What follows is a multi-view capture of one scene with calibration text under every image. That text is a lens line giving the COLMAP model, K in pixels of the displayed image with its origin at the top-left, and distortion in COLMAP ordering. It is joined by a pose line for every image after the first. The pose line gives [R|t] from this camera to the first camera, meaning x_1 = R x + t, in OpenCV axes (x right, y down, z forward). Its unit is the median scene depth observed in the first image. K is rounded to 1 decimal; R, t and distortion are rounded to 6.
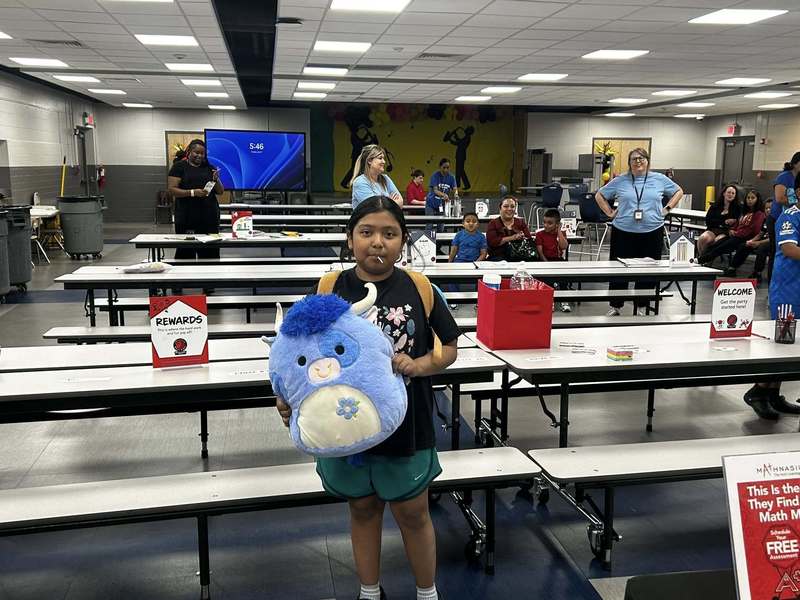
lens RADIAL K [[781.9, 0, 400.0], [0, 781.9, 300.0], [0, 0, 1]] dist [0.116781, -0.257793]
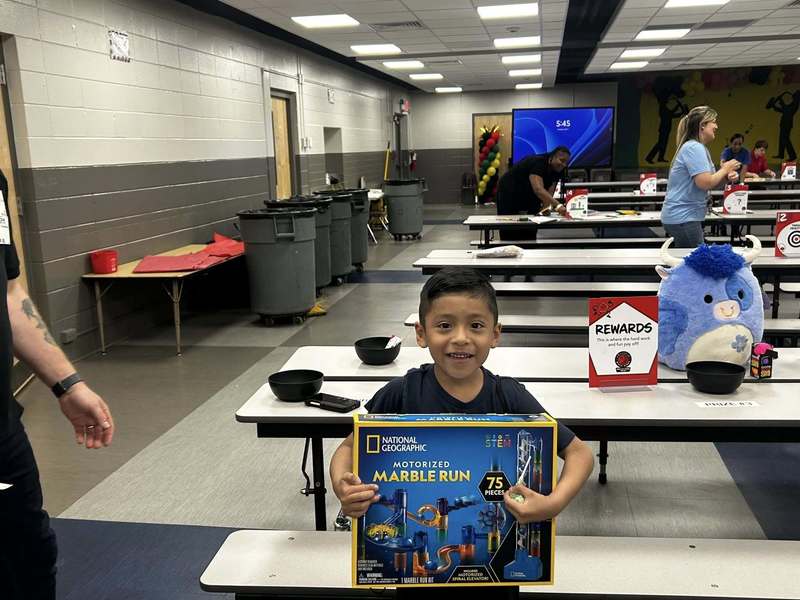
lens RADIAL K [[742.4, 0, 400.0], [0, 742.4, 300.0], [0, 0, 1]] dist [-0.000376, -0.023449]
pose [[0.942046, 0.029367, -0.334197, -0.077982], [-0.018266, 0.999174, 0.036313, -0.007789], [0.334987, -0.028104, 0.941804, 0.076255]]
